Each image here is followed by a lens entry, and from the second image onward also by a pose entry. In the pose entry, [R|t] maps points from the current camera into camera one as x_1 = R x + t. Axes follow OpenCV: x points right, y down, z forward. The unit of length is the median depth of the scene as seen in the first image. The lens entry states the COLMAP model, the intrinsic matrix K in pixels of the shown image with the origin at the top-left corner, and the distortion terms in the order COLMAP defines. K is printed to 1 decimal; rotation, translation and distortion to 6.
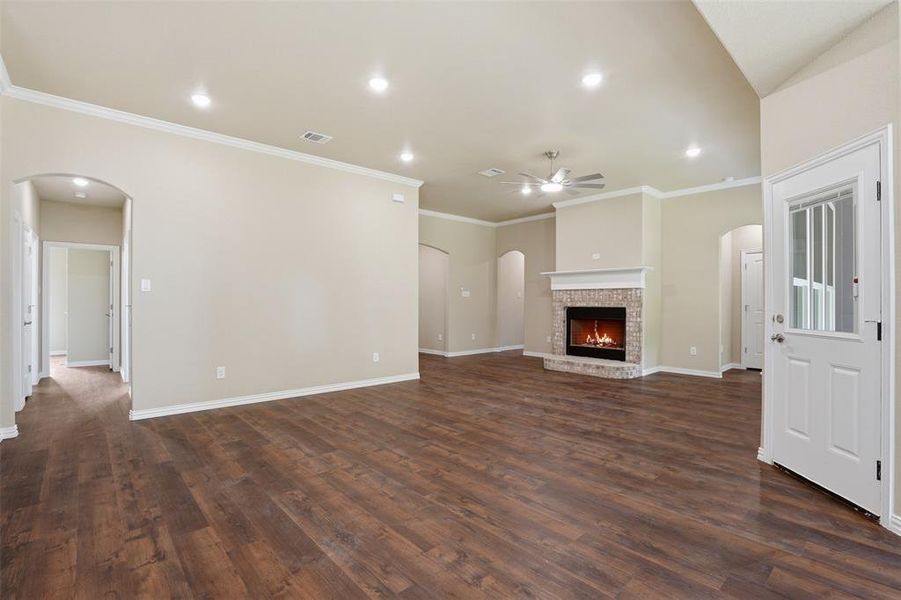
lens RADIAL K [[418.8, 0, 448.5], [0, 418.8, 300.9], [0, 0, 1]] dist [-0.059225, 0.019975]
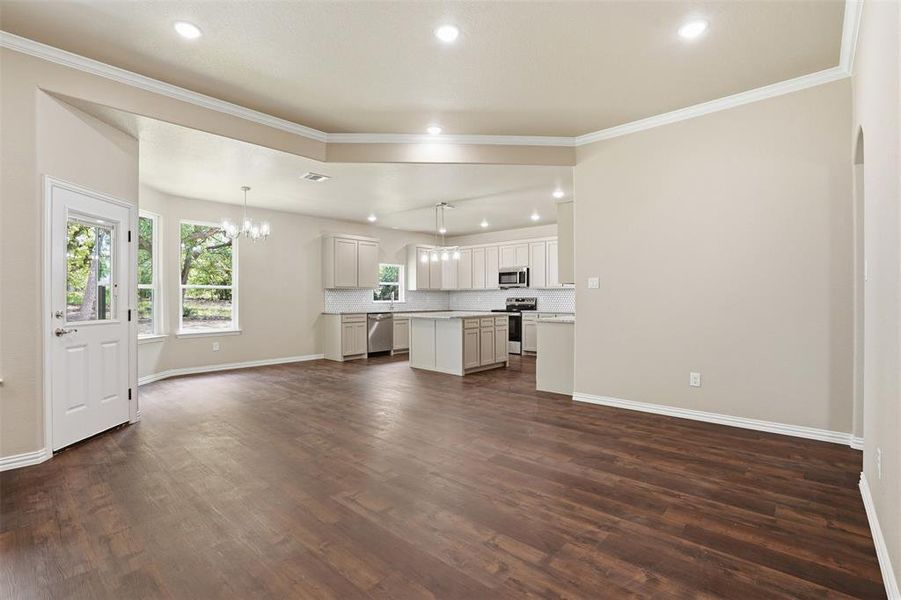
lens RADIAL K [[418.8, 0, 448.5], [0, 418.8, 300.9], [0, 0, 1]] dist [-0.059225, 0.019975]
pose [[-0.994246, 0.000791, -0.107115, -0.046371], [0.000710, 0.999999, 0.000801, 0.003785], [0.107115, 0.000720, -0.994246, 1.017828]]
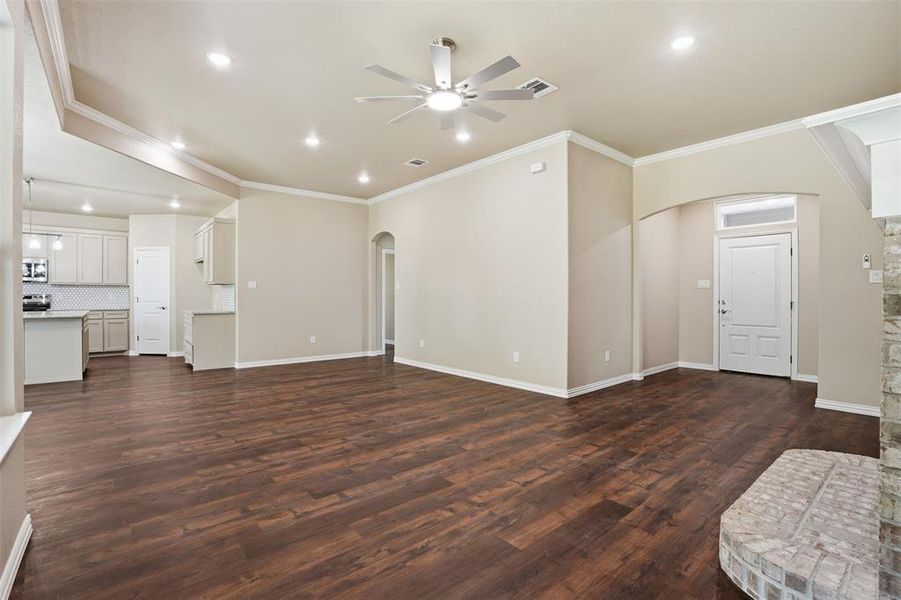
lens RADIAL K [[418.8, 0, 448.5], [0, 418.8, 300.9], [0, 0, 1]] dist [-0.059225, 0.019975]
pose [[-0.029007, 0.008725, -0.999541, 0.693909], [0.002462, 0.999959, 0.008657, 0.006654], [0.999576, -0.002210, -0.029028, 0.846853]]
